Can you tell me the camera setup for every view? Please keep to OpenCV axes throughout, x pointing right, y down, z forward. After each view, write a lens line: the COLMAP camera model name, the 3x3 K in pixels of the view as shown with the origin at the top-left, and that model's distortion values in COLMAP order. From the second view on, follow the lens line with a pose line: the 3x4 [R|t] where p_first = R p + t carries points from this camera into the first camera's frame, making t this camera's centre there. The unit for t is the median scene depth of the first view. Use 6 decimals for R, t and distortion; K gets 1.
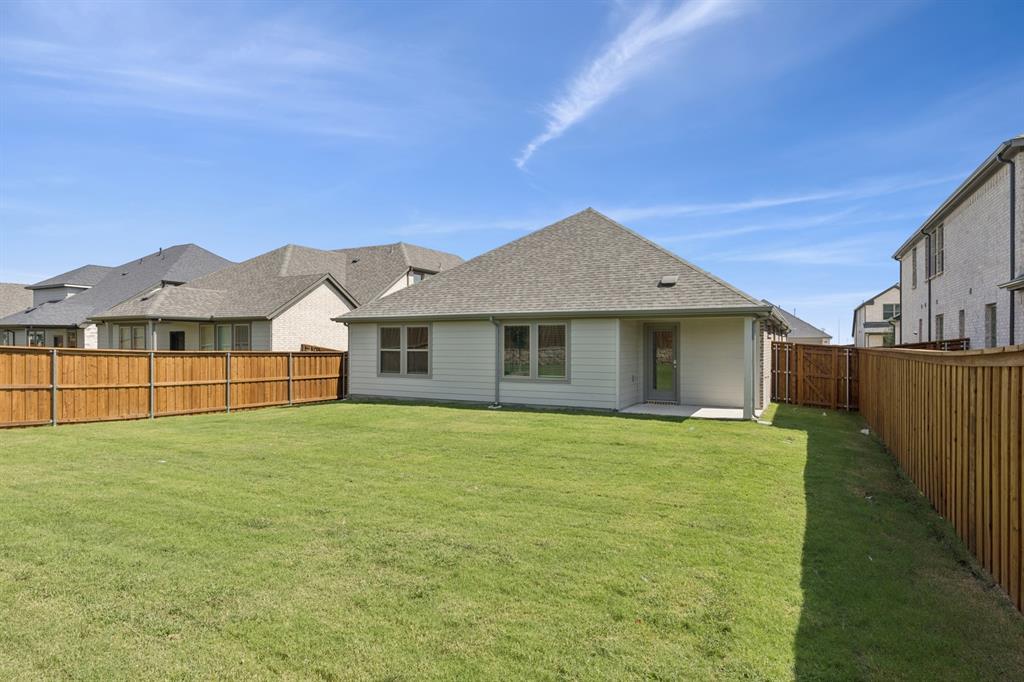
lens RADIAL K [[549.9, 0, 514.1], [0, 549.9, 340.9], [0, 0, 1]] dist [0.006771, 0.000082]
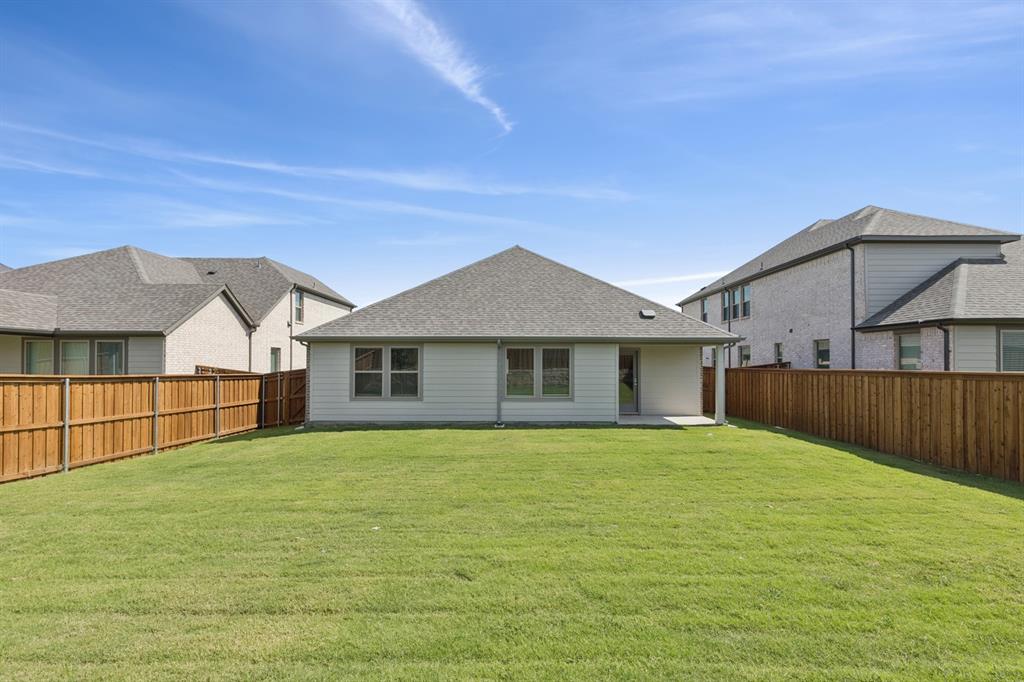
lens RADIAL K [[464.8, 0, 511.8], [0, 464.8, 356.6], [0, 0, 1]] dist [0.008626, -0.001271]
pose [[0.887612, 0.008563, 0.460513, -0.392543], [-0.002954, 0.999912, -0.012899, 0.000024], [-0.460583, 0.010089, 0.887559, 0.191470]]
